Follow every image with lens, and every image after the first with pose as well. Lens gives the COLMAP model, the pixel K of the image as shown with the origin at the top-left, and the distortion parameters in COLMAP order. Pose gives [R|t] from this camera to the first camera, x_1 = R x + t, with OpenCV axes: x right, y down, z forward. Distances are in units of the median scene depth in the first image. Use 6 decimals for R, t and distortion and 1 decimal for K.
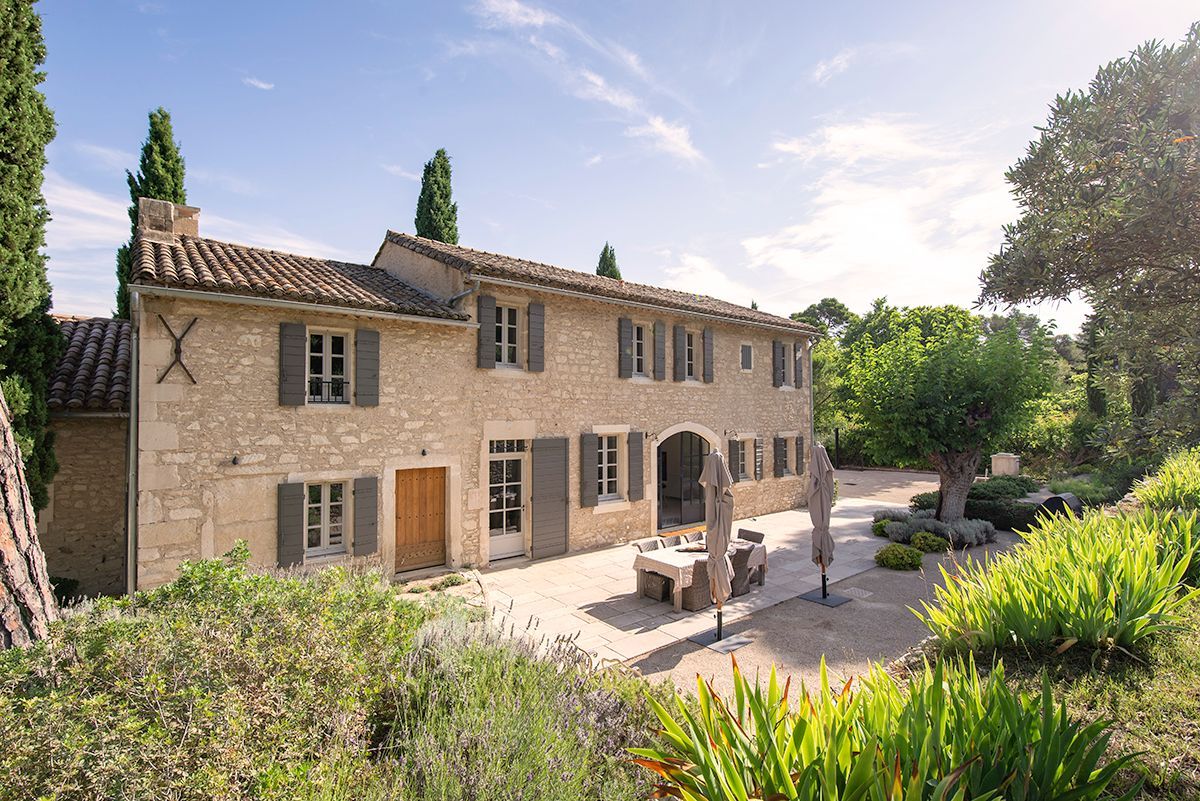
lens RADIAL K [[548.1, 0, 598.4], [0, 548.1, 401.5], [0, 0, 1]] dist [-0.000034, -0.000009]
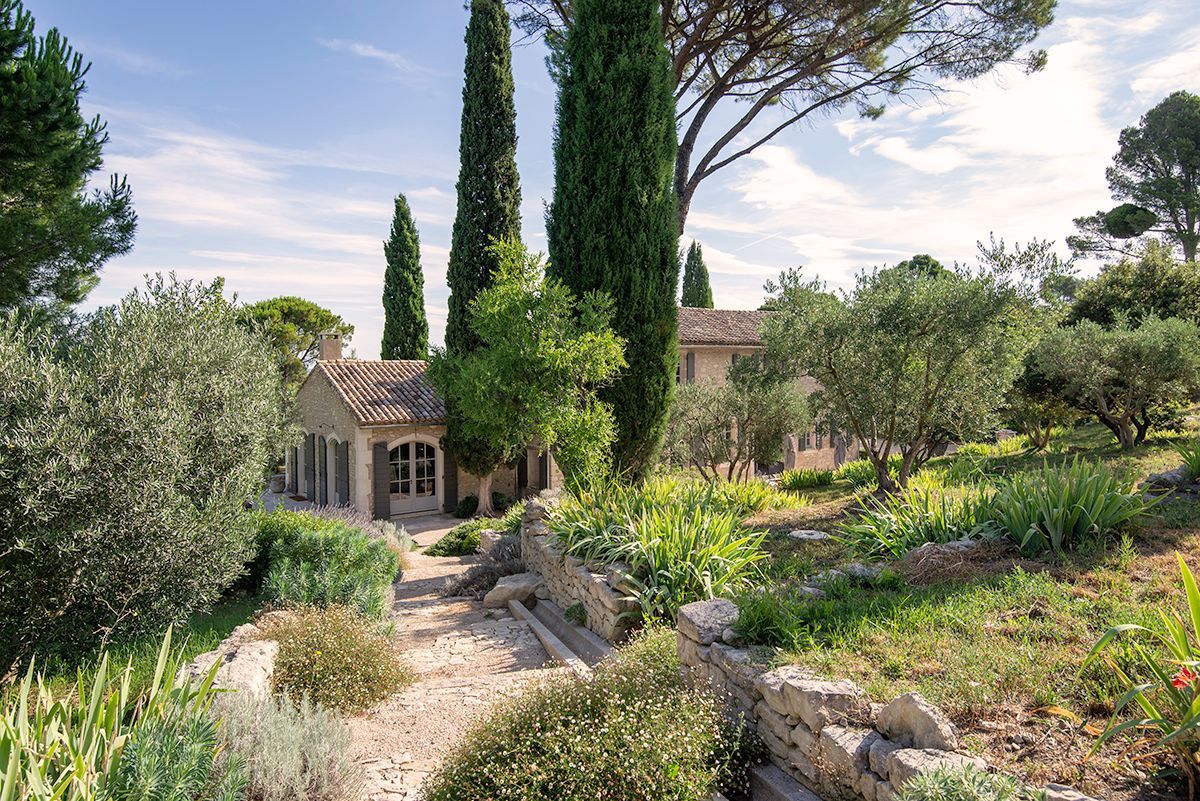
lens RADIAL K [[770.3, 0, 600.8], [0, 770.3, 400.8], [0, 0, 1]] dist [-0.000134, 0.000121]
pose [[0.999154, -0.007978, -0.040349, -0.113205], [0.010593, 0.997829, 0.065005, -0.068799], [0.039742, -0.065377, 0.997069, -0.583038]]
